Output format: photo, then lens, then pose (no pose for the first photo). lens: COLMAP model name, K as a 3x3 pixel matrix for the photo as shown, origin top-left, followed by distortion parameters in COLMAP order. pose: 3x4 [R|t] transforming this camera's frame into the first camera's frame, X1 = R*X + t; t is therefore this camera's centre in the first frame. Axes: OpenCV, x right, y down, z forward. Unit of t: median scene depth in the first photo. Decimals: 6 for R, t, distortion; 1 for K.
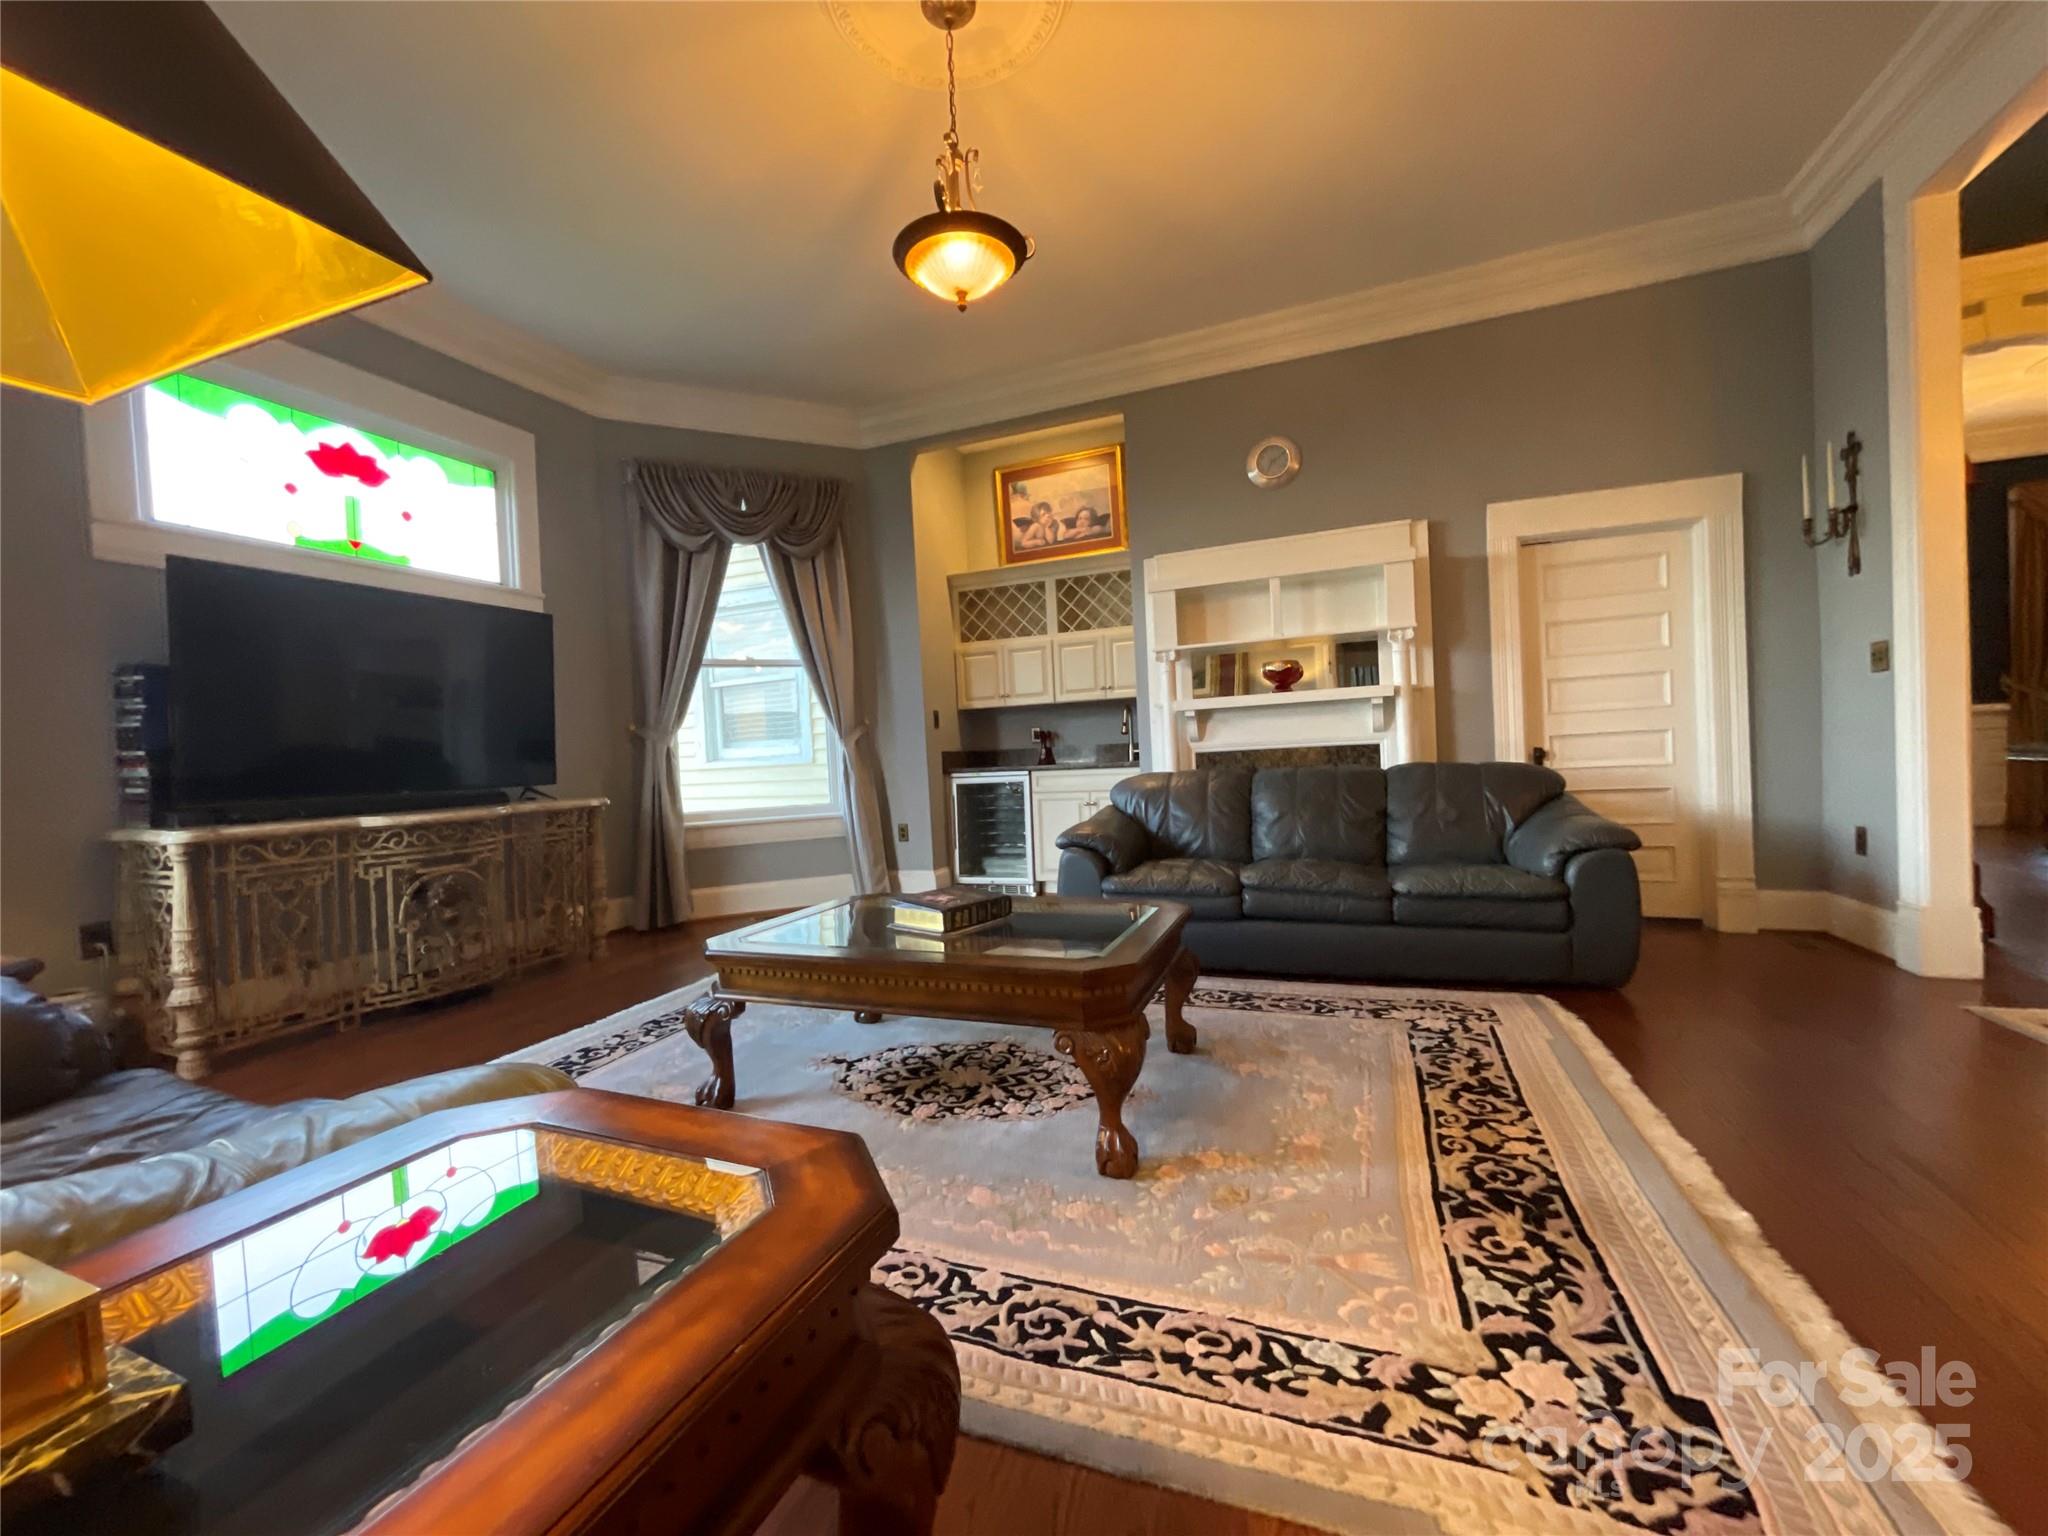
lens RADIAL K [[834.5, 0, 1013.9], [0, 834.5, 776.0], [0, 0, 1]] dist [-0.003186, 0.000968]
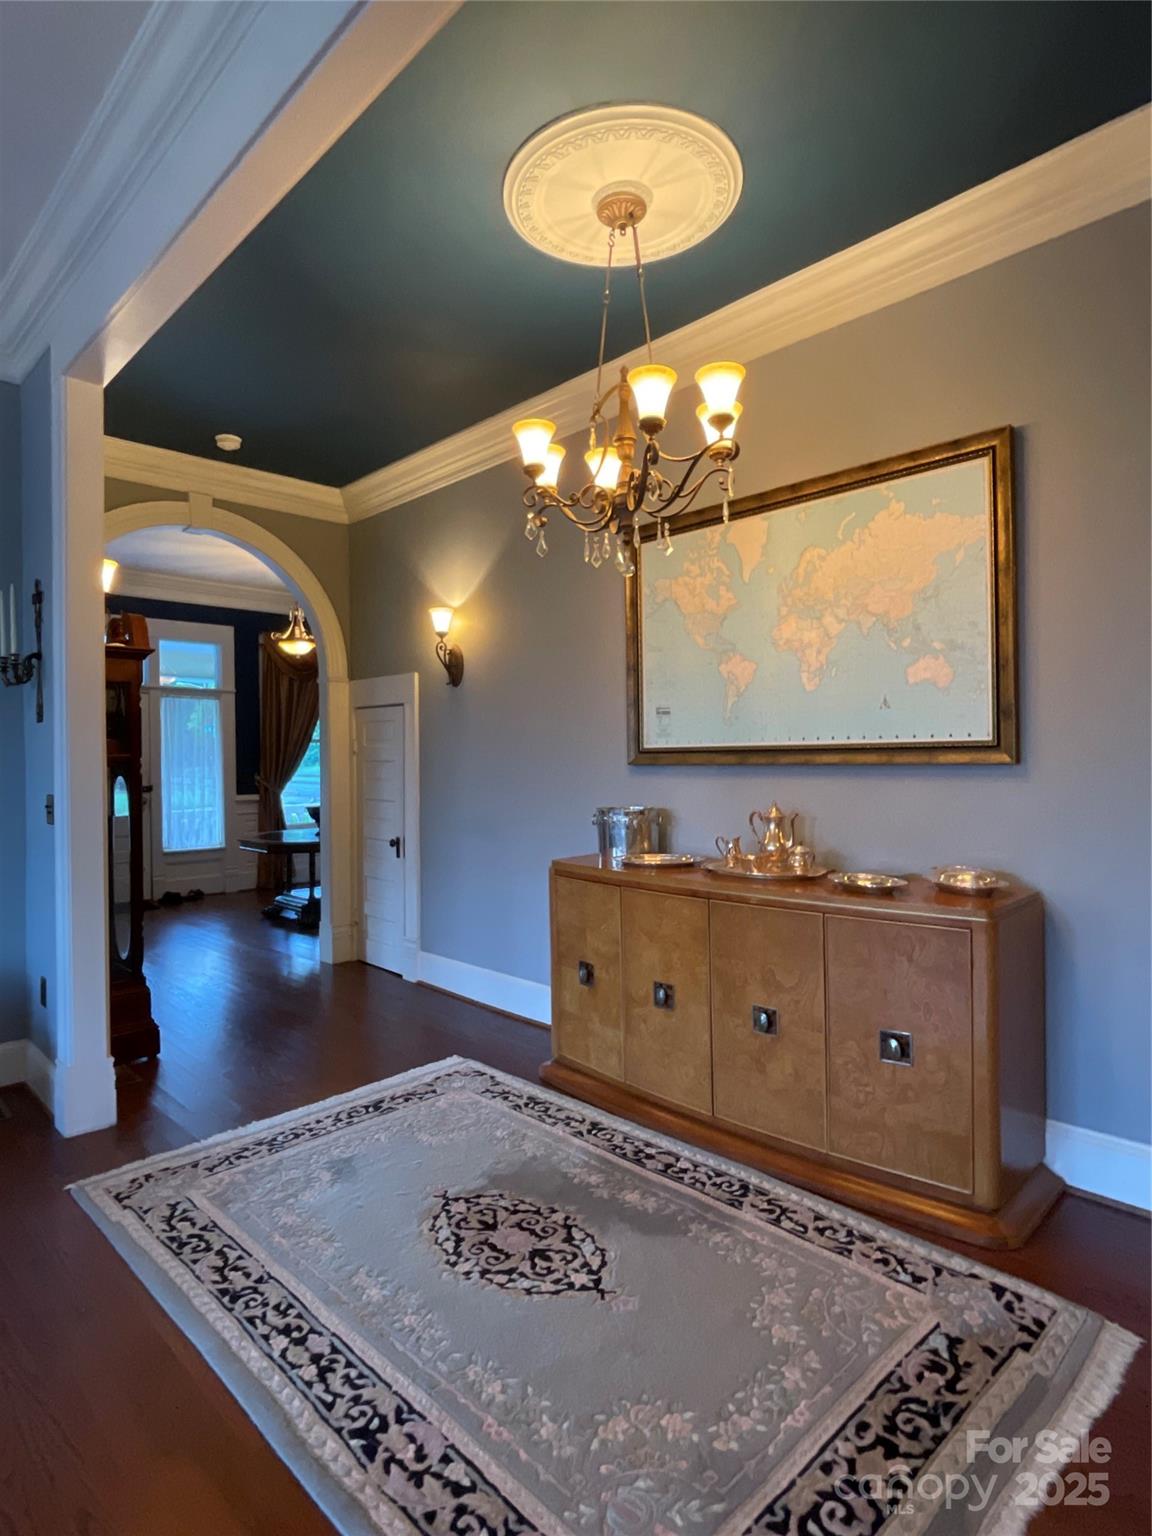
lens RADIAL K [[835.1, 0, 567.3], [0, 835.1, 764.9], [0, 0, 1]] dist [-0.010236, 0.004449]
pose [[0.405652, 0.035228, 0.913349, 0.334889], [0.012802, 0.998940, -0.044215, -0.129372], [-0.913938, 0.029628, 0.404771, 0.025645]]
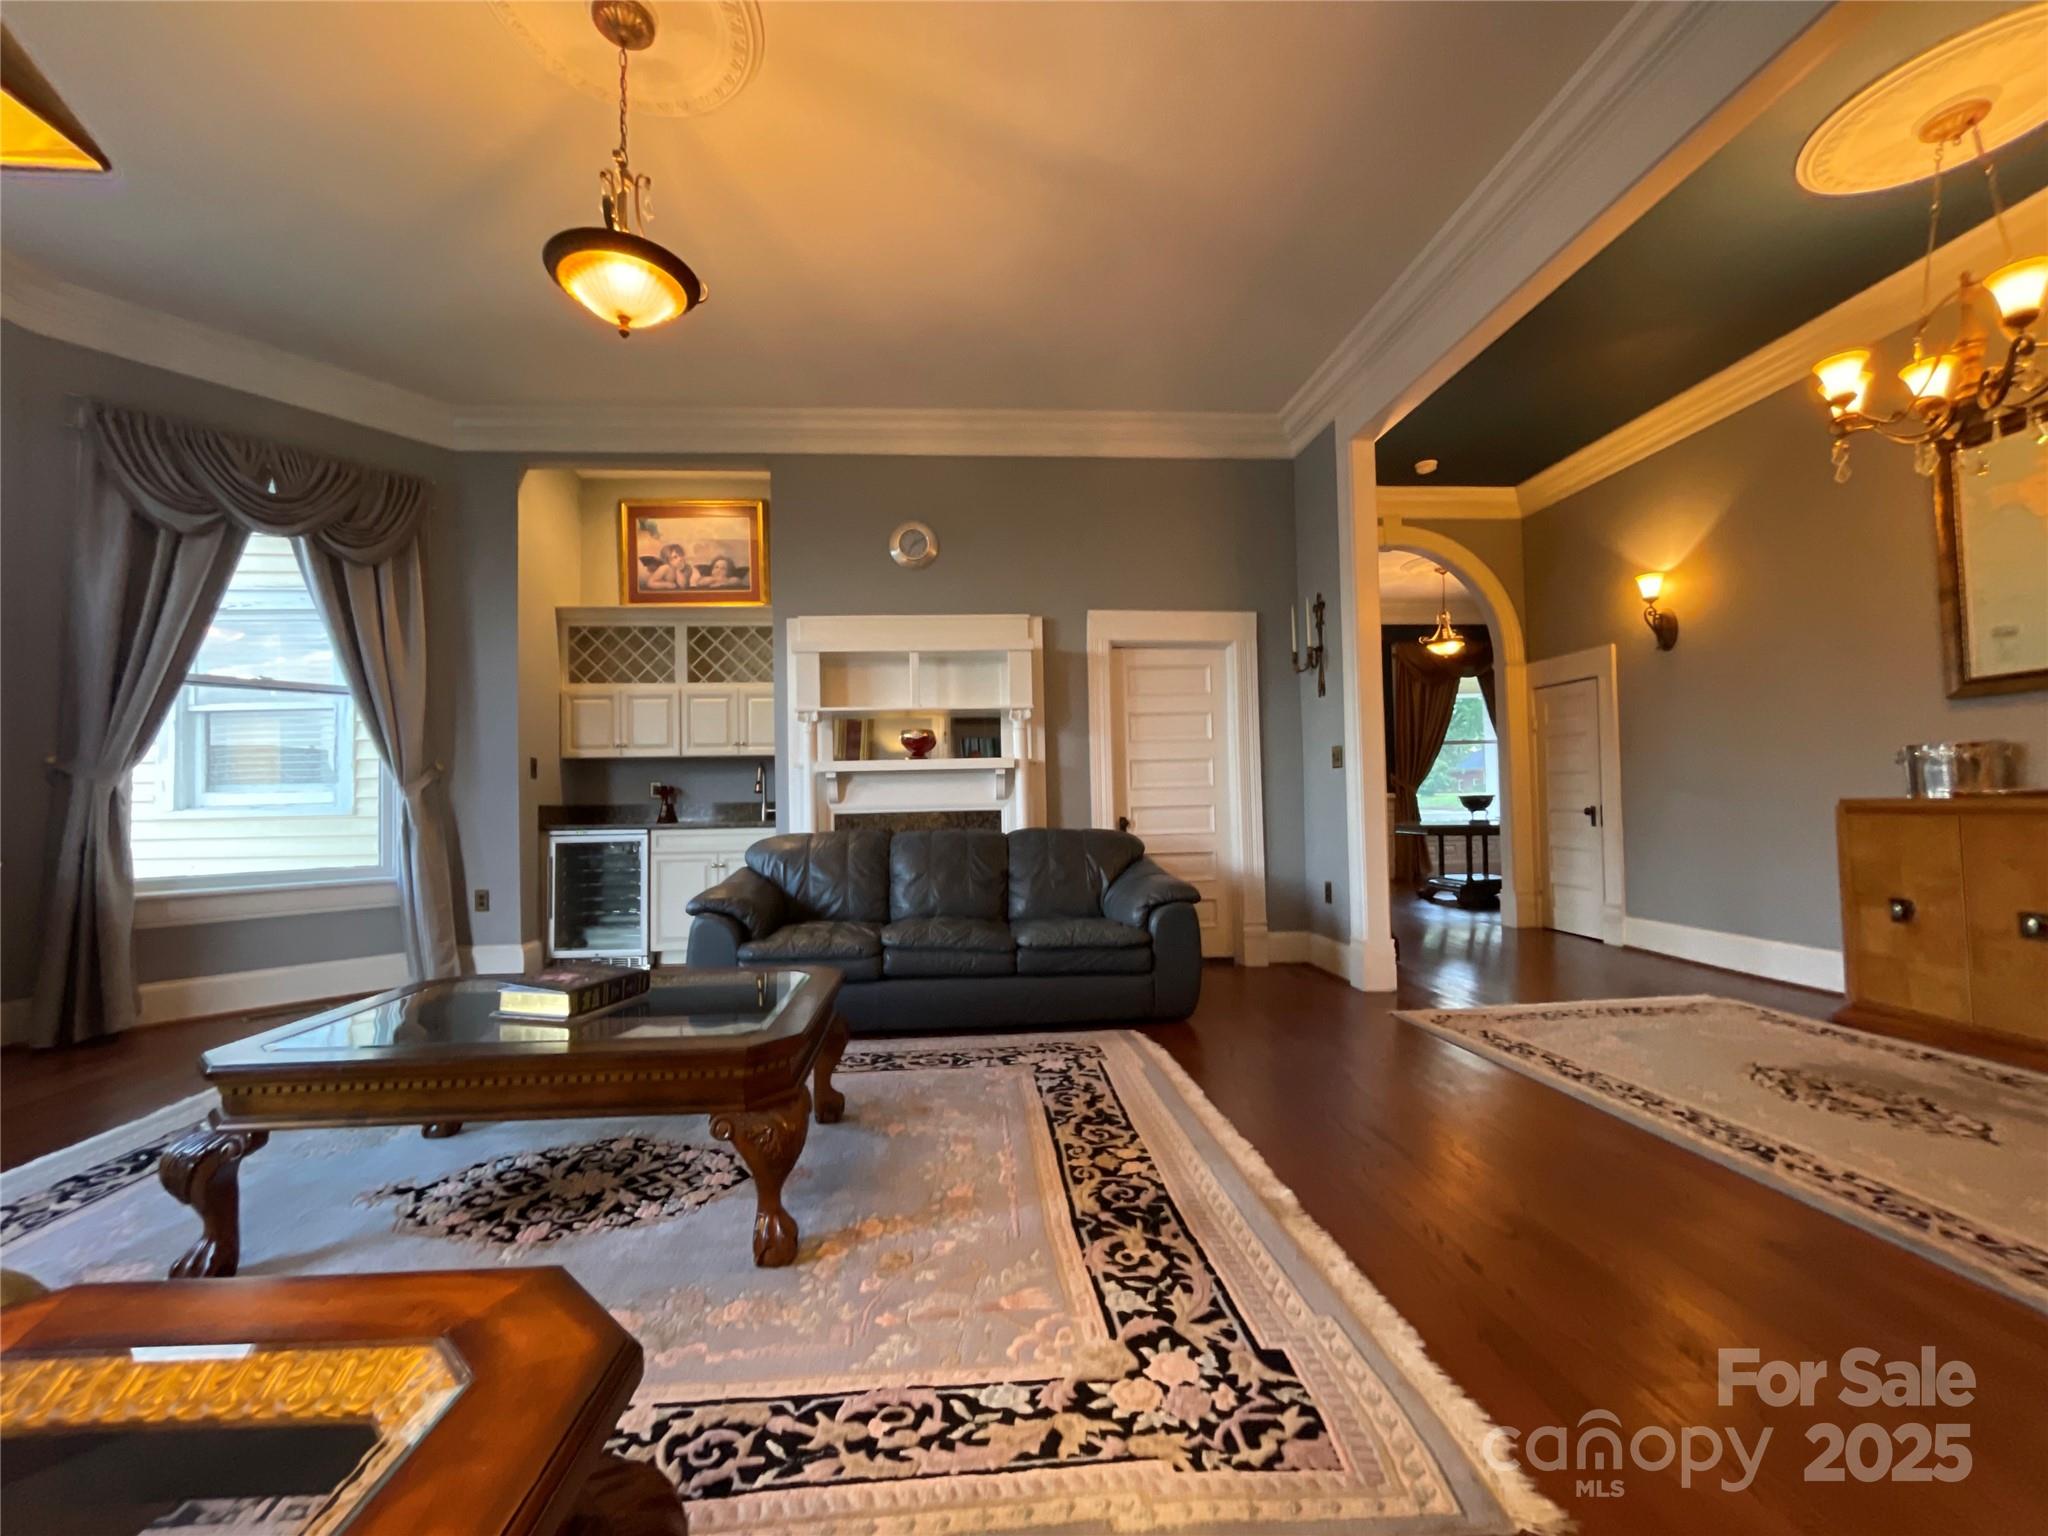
lens RADIAL K [[834.5, 0, 1013.0], [0, 834.5, 777.5], [0, 0, 1]] dist [-0.003186, 0.000968]
pose [[0.898349, 0.043973, 0.437077, -0.036469], [-0.013453, 0.997264, -0.072682, -0.002552], [-0.439077, 0.059414, 0.896483, 0.002520]]
